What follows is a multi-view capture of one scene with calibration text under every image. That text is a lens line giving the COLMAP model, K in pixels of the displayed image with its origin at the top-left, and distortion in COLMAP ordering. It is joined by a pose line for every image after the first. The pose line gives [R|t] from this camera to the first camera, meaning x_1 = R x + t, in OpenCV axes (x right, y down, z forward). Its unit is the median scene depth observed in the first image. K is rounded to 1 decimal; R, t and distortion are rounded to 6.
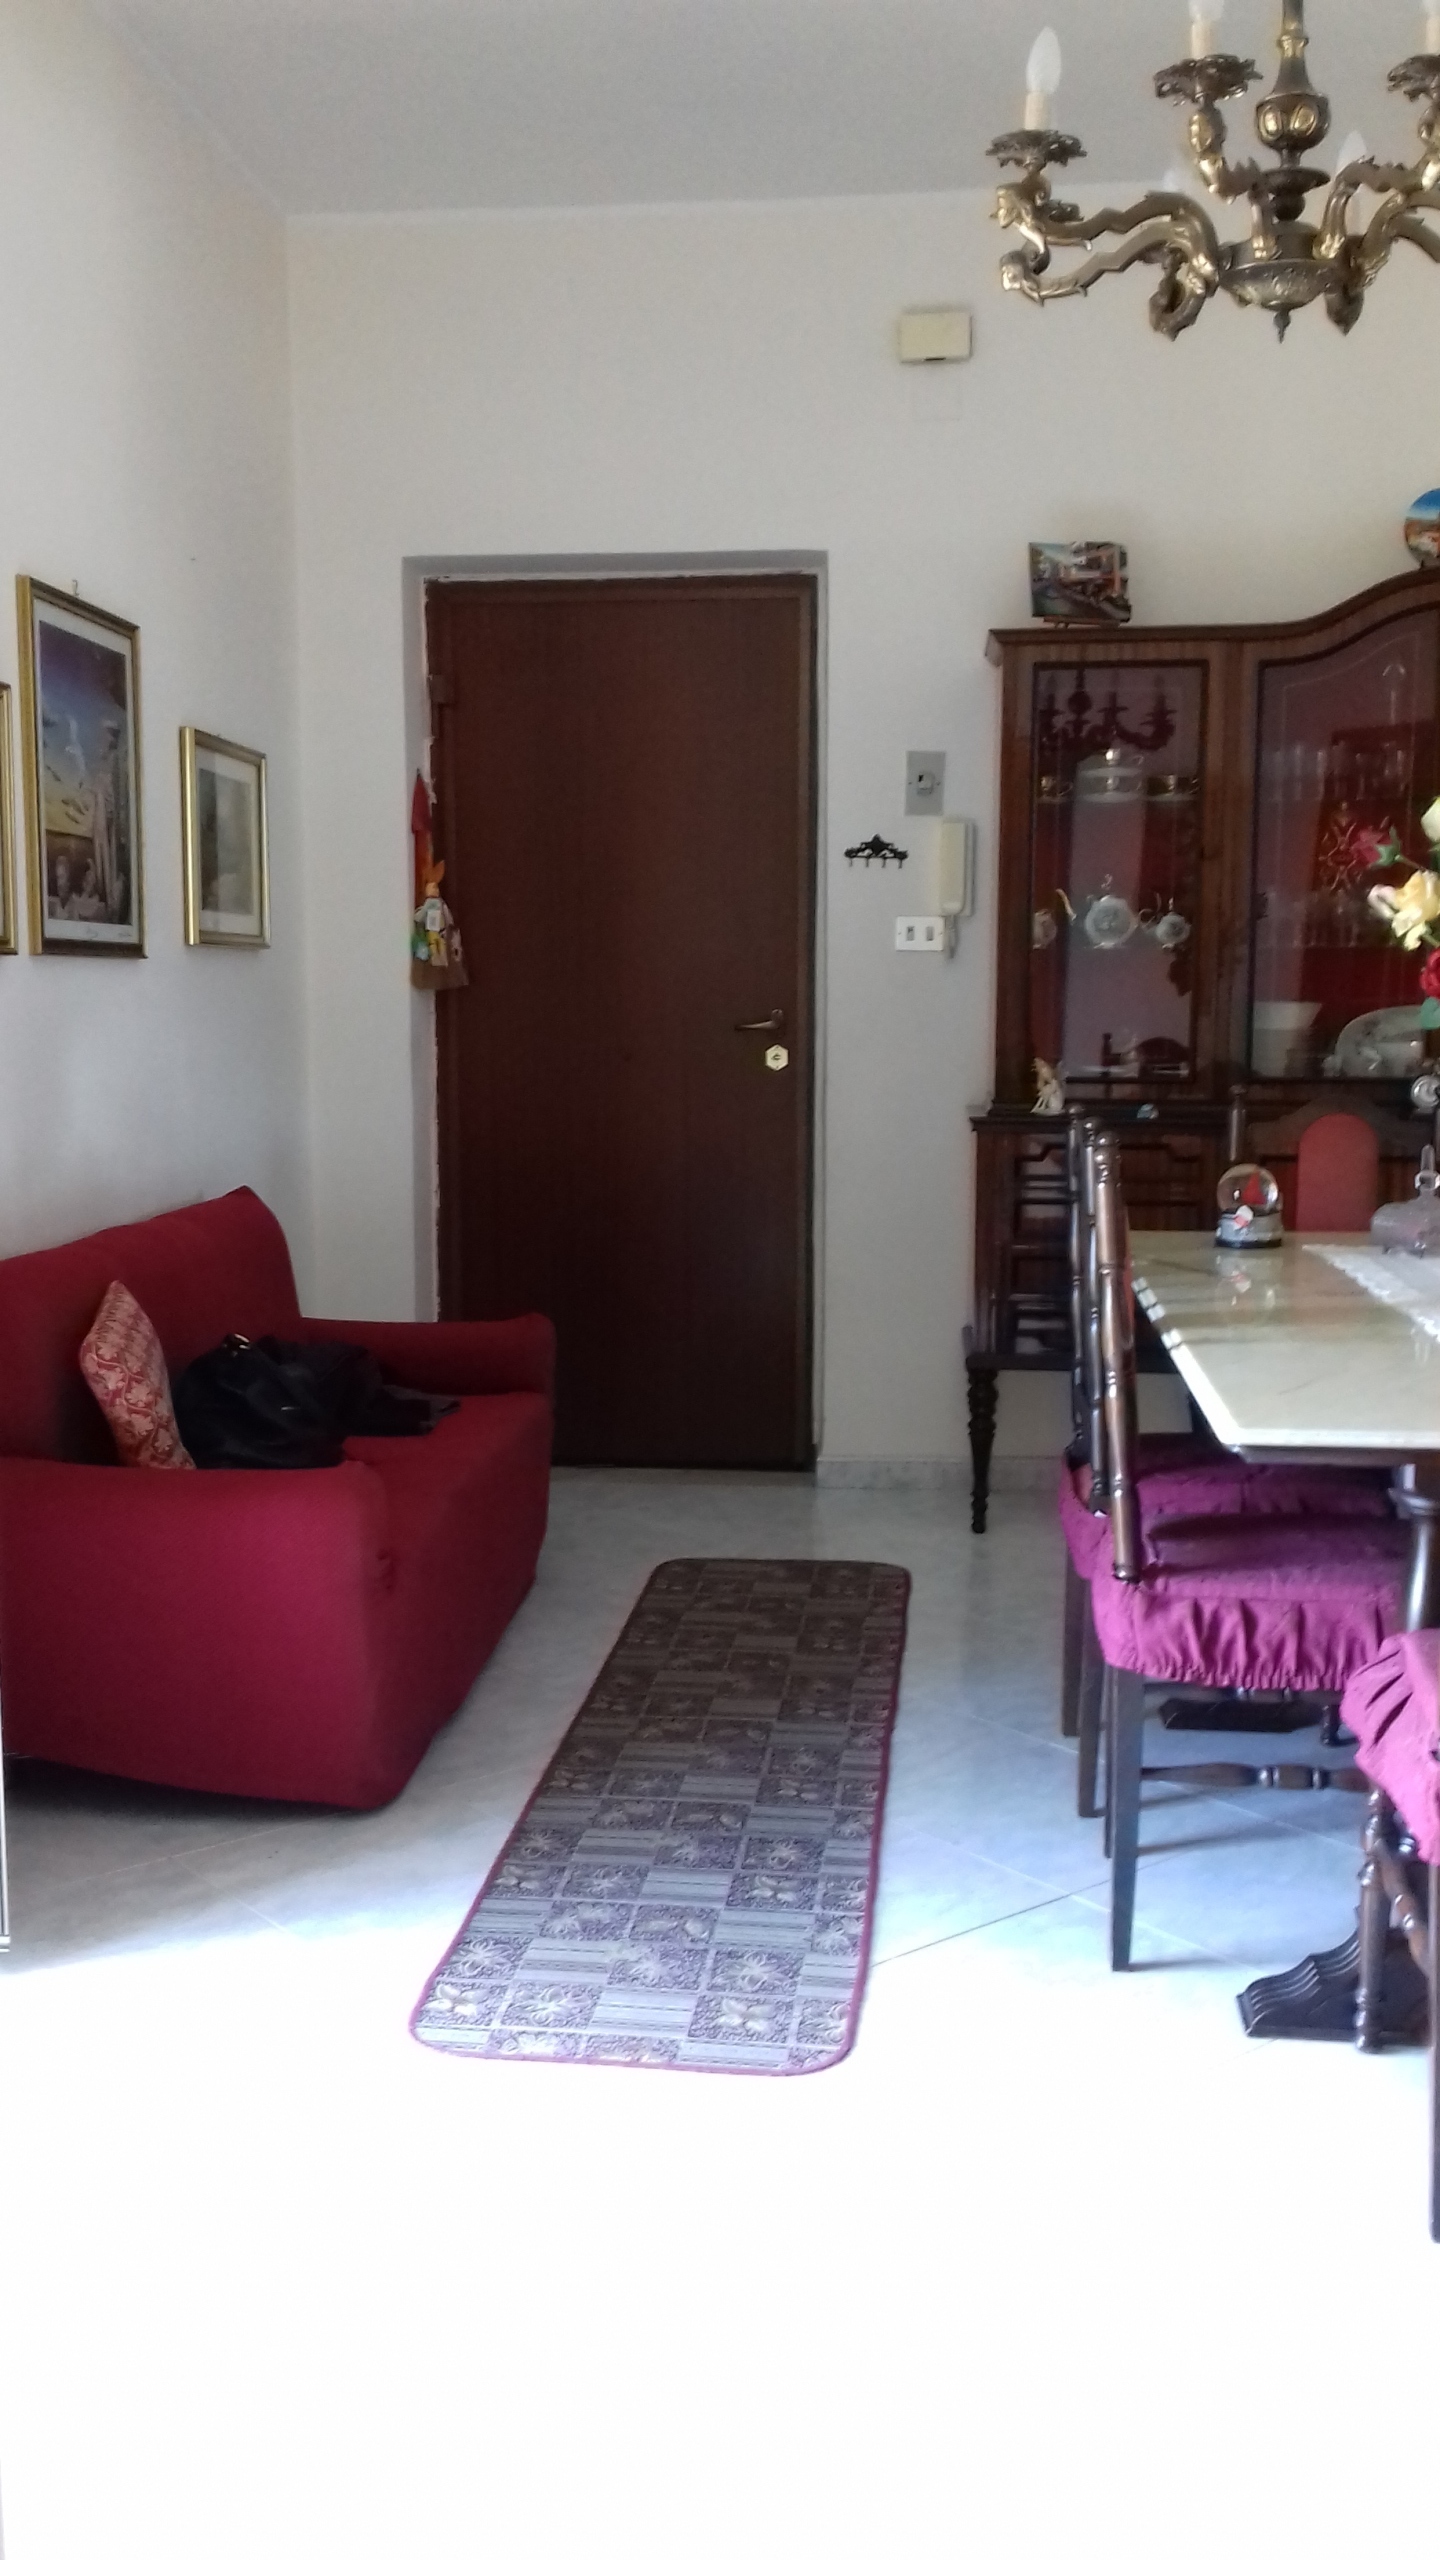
lens RADIAL K [[2332.6, 0, 720.0], [0, 2332.6, 1280.0], [0, 0, 1]] dist [0.098980, -0.215290]
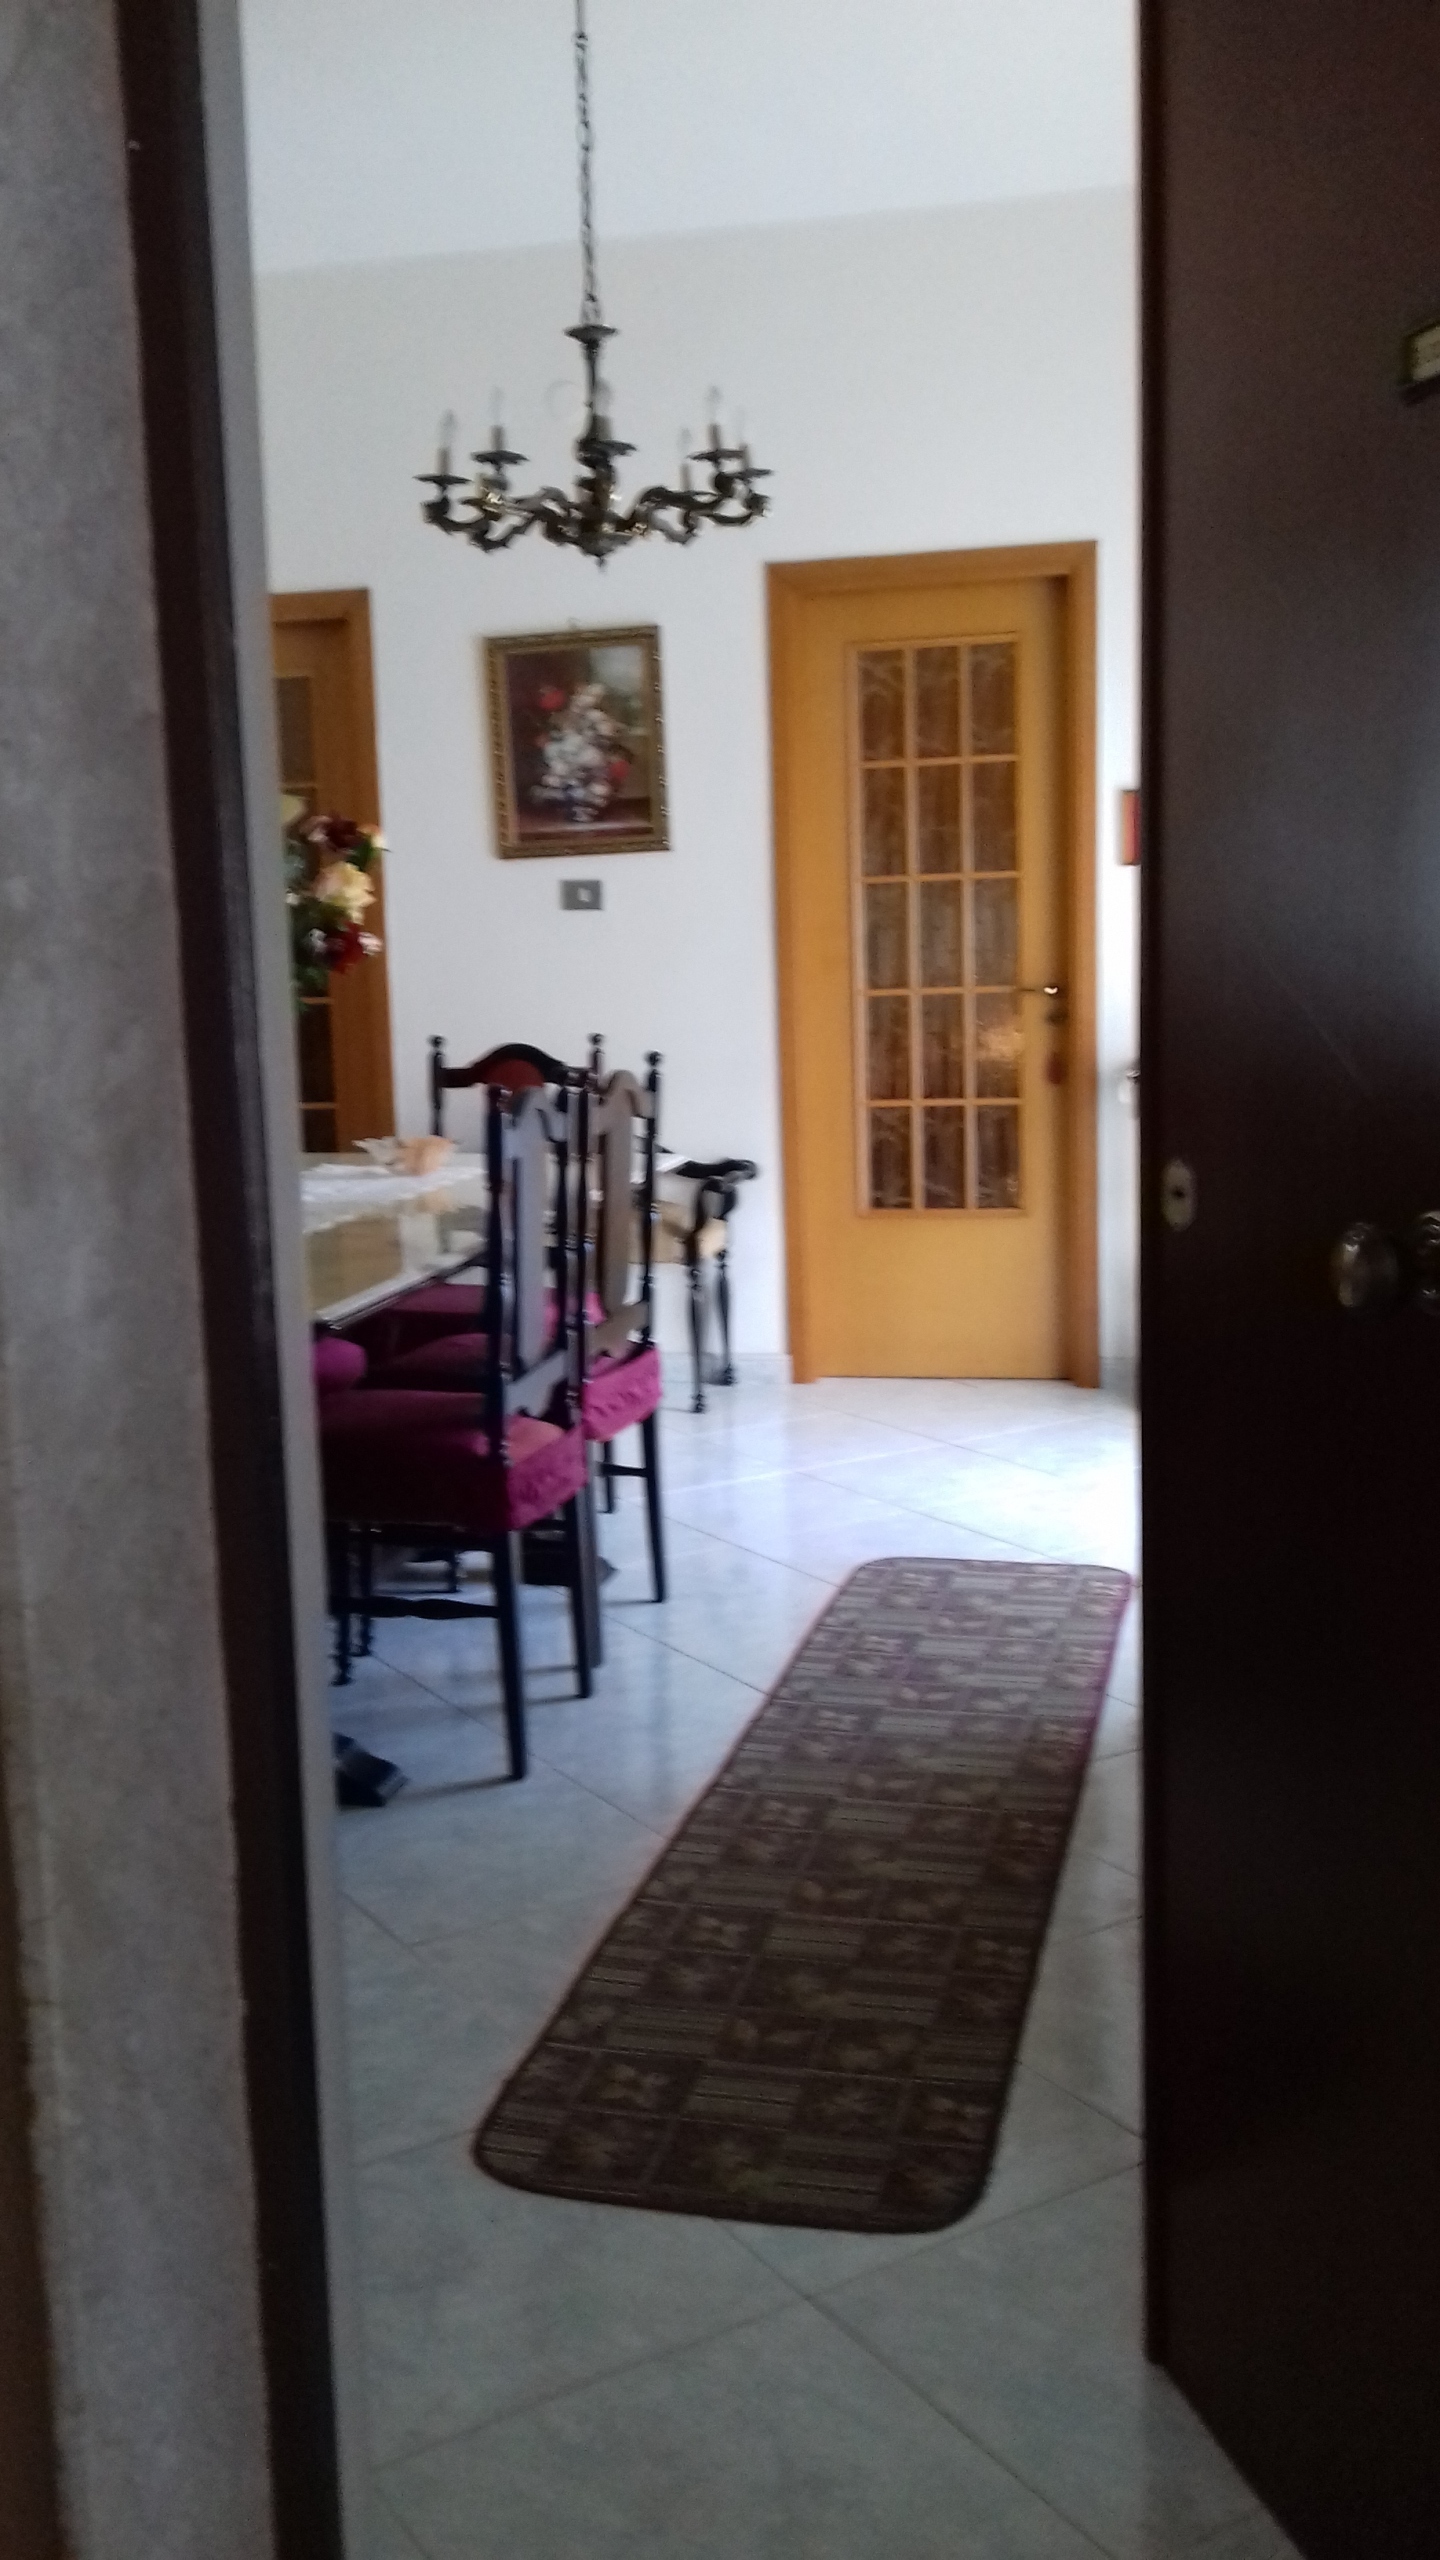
lens RADIAL K [[2311.5, 0, 720.5], [0, 2311.5, 1285.0], [0, 0, 1]] dist [0.100474, -0.208027]
pose [[-0.990929, 0.001263, 0.134382, -0.063147], [0.040320, 0.956682, 0.288328, -0.313053], [-0.128197, 0.291131, -0.948055, 2.298688]]
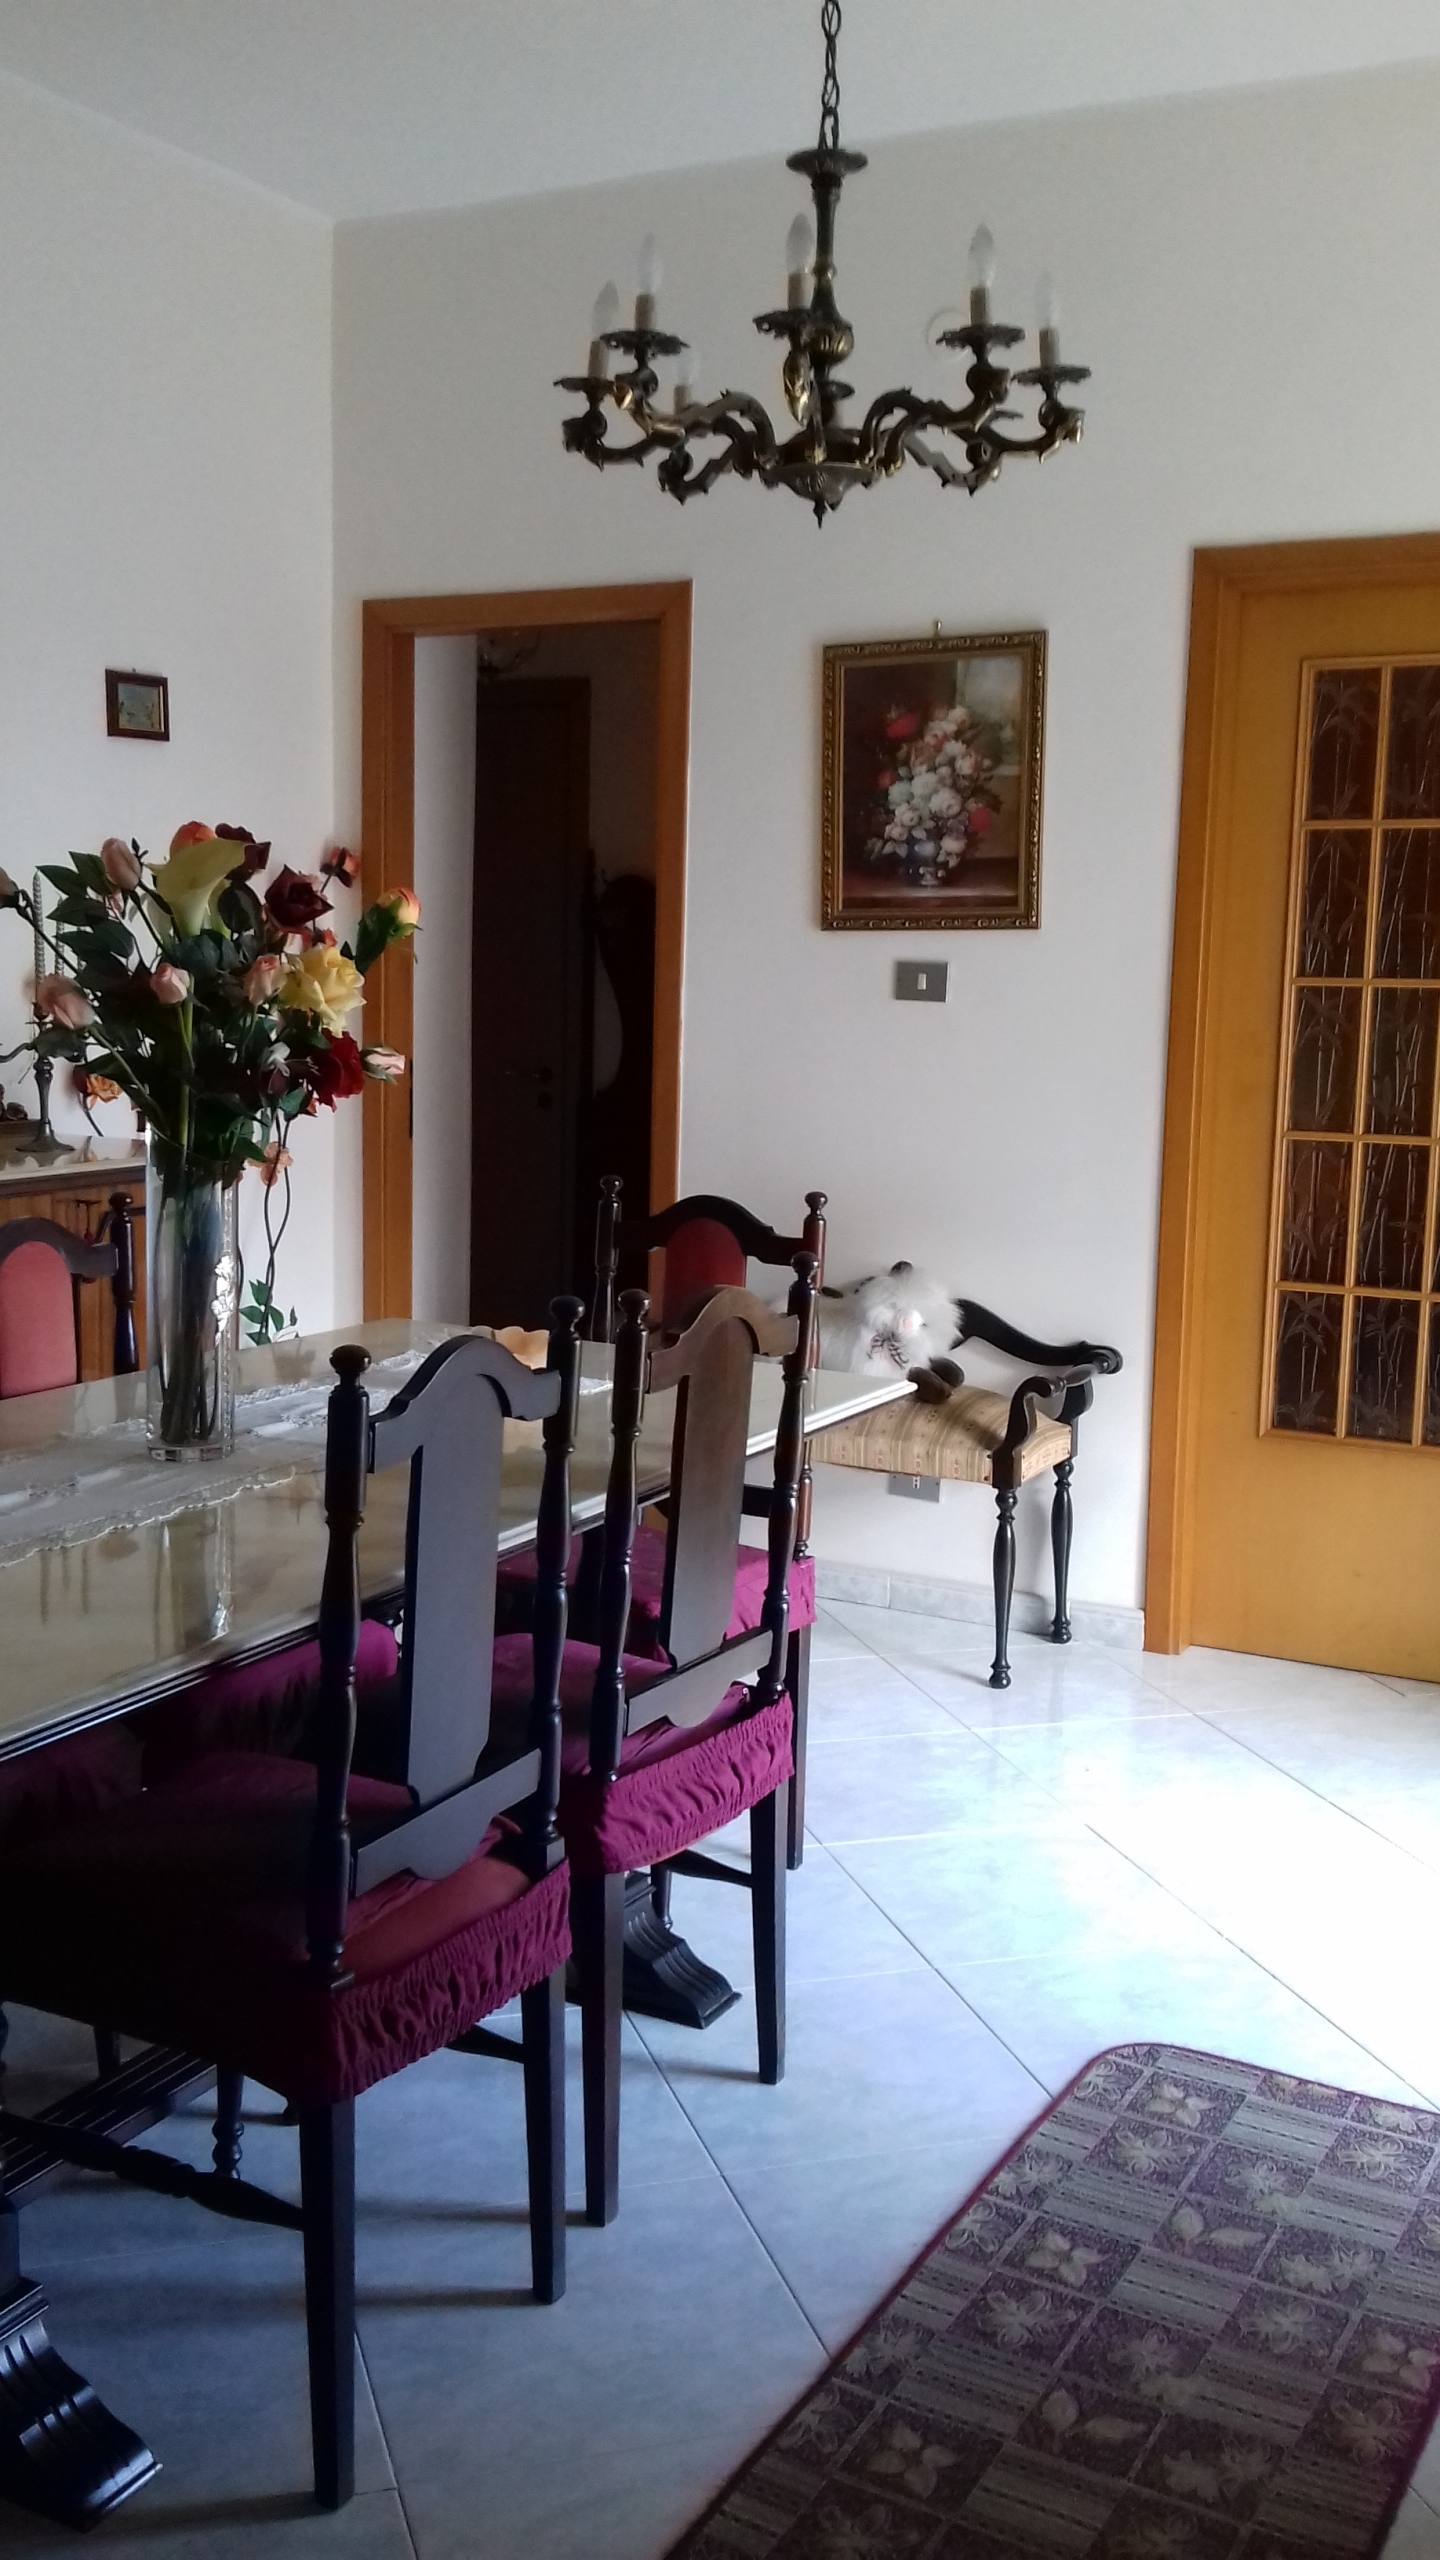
lens RADIAL K [[2311.5, 0, 720.5], [0, 2311.5, 1285.0], [0, 0, 1]] dist [0.100474, -0.208027]
pose [[-0.924777, -0.082182, 0.371529, -0.141044], [0.020507, 0.964215, 0.264327, -0.275587], [-0.379957, 0.252062, -0.889999, 1.767153]]
